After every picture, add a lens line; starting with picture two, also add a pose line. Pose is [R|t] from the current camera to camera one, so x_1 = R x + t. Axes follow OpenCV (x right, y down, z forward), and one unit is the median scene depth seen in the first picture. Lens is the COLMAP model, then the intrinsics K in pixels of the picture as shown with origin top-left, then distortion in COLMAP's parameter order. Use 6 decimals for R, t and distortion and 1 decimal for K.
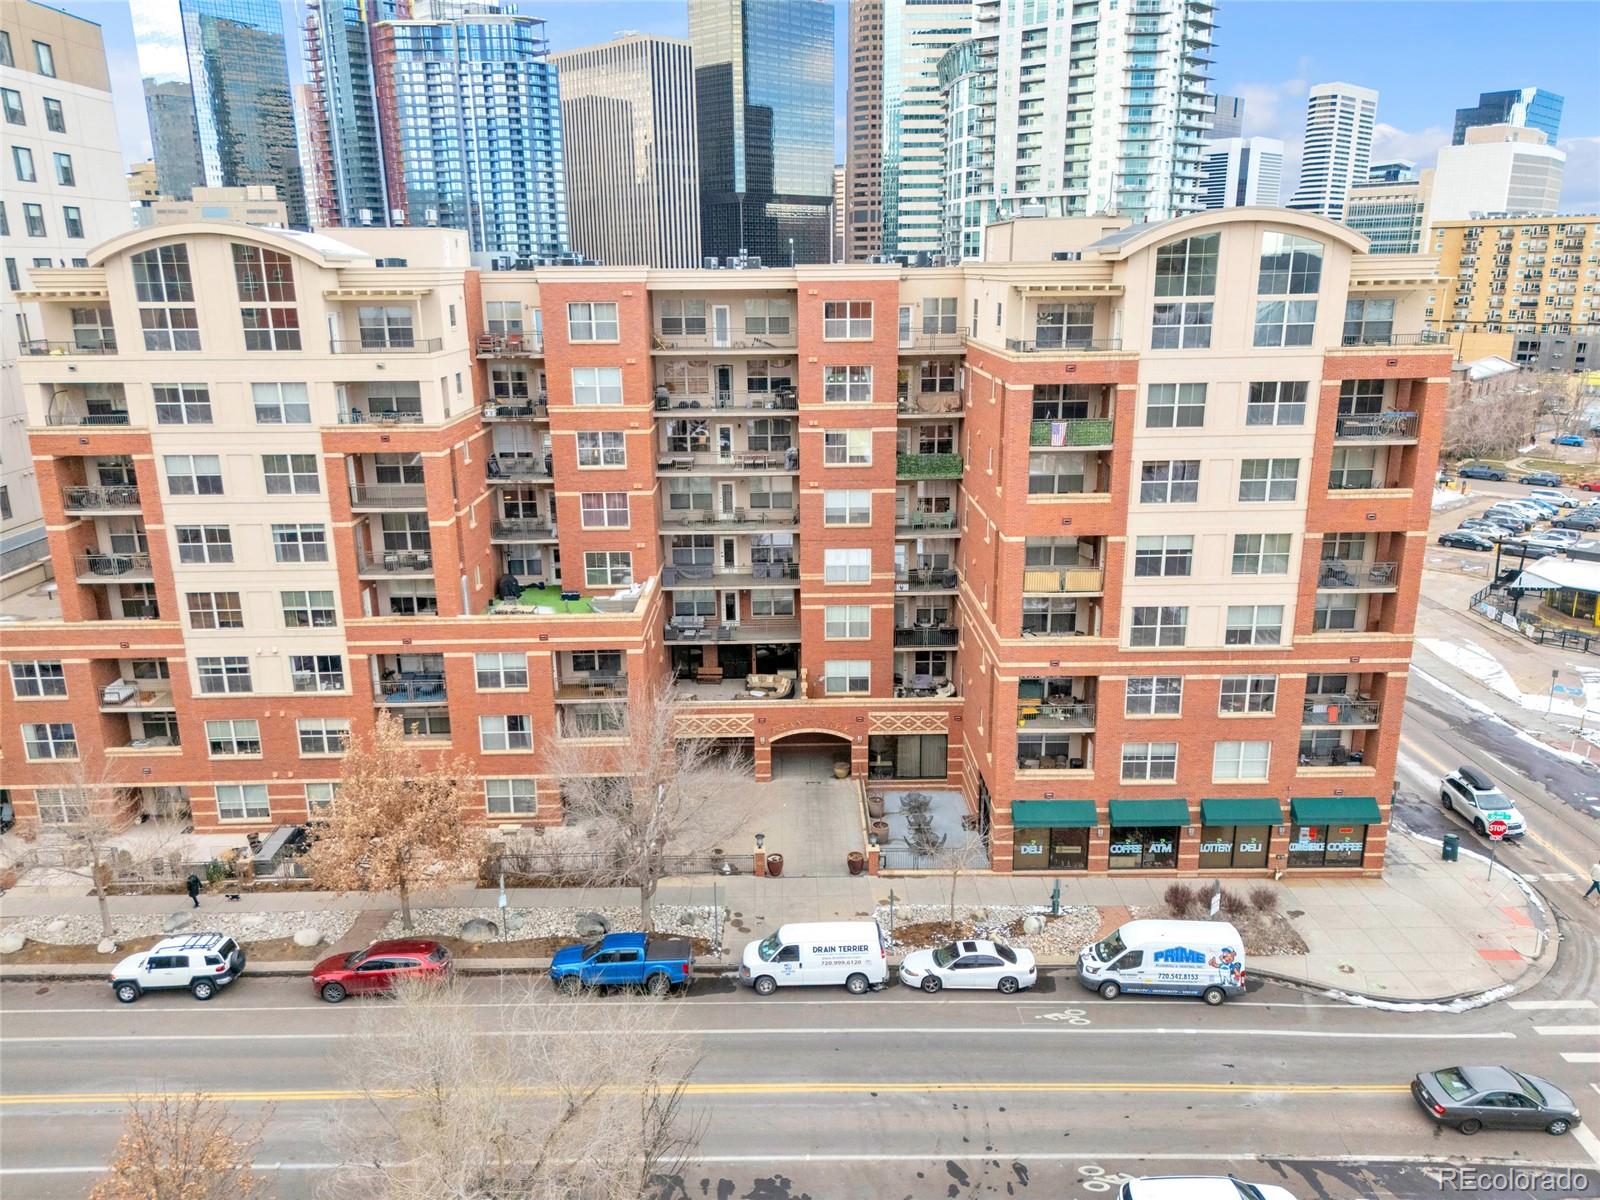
lens RADIAL K [[1173.4, 0, 799.5], [0, 1173.4, 597.4], [0, 0, 1]] dist [0.076793, -0.074613]
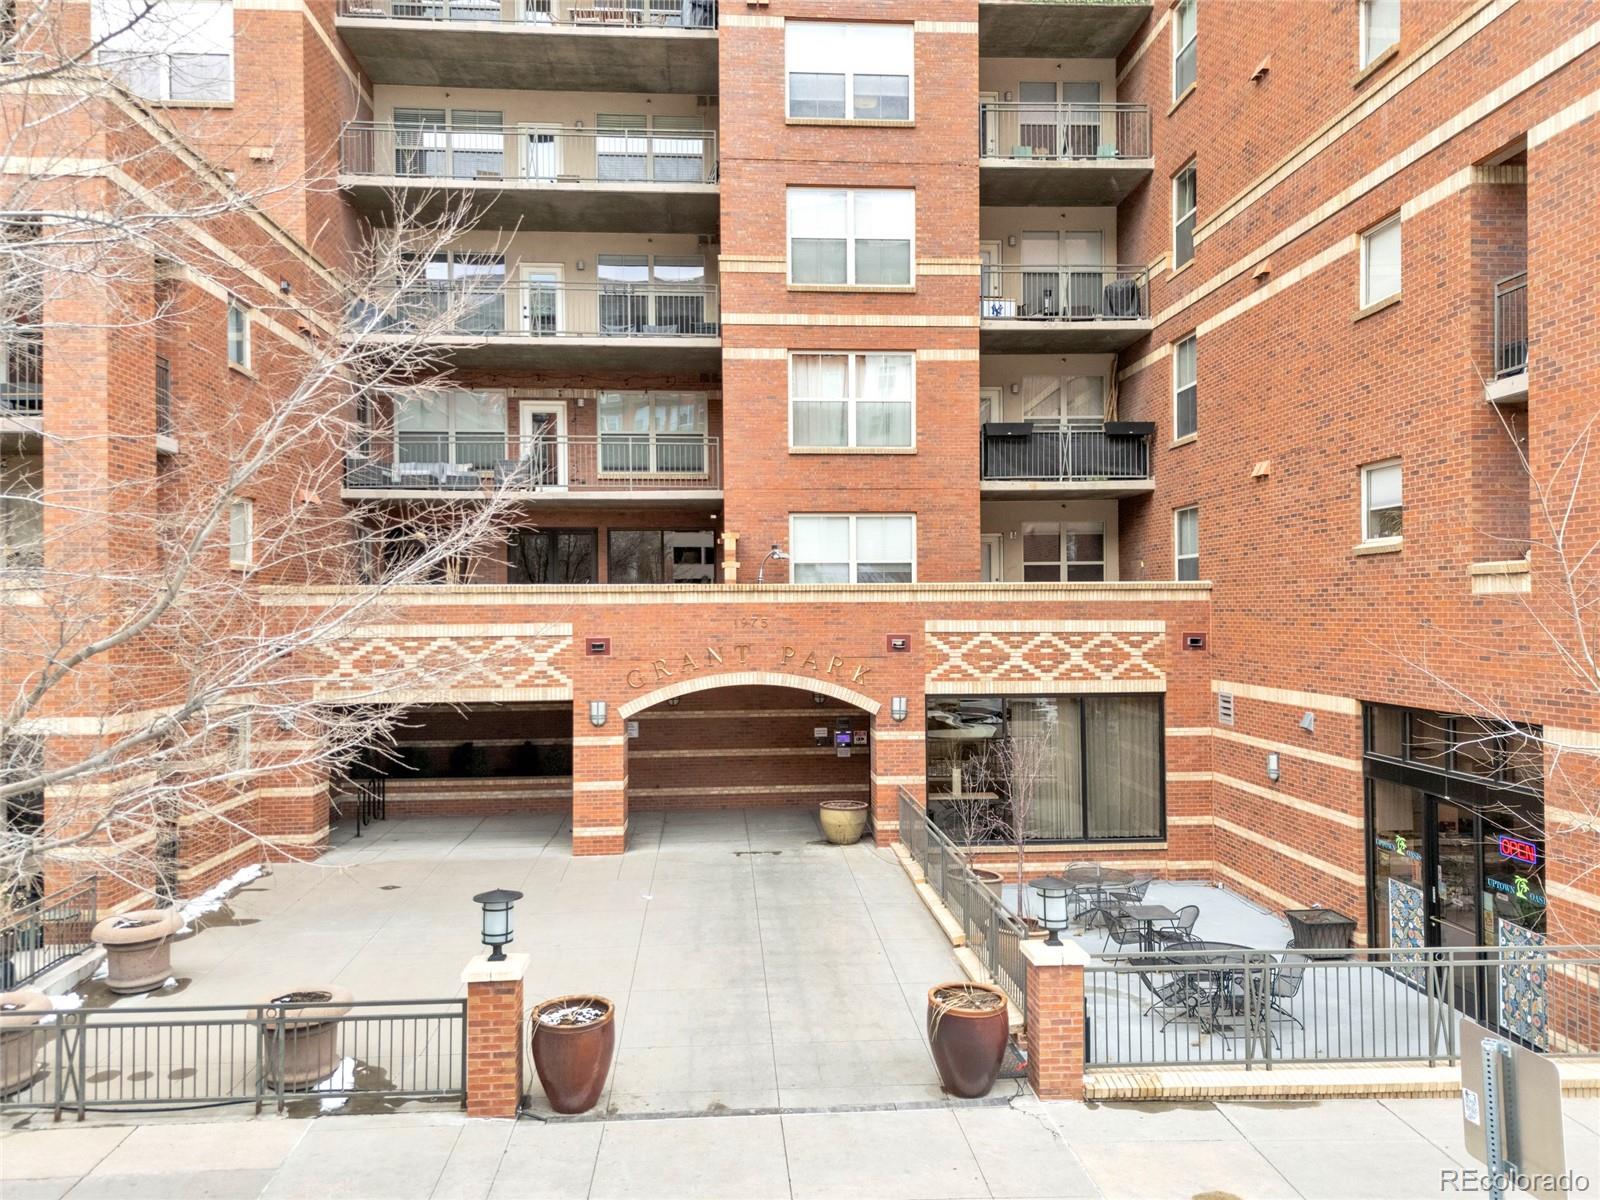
lens RADIAL K [[1173.4, 0, 799.5], [0, 1173.4, 597.4], [0, 0, 1]] dist [0.076793, -0.074613]
pose [[0.998511, 0.003084, 0.054457, 0.005501], [0.012466, 0.959072, -0.282888, 0.182991], [-0.053100, 0.283146, 0.957606, 0.679286]]
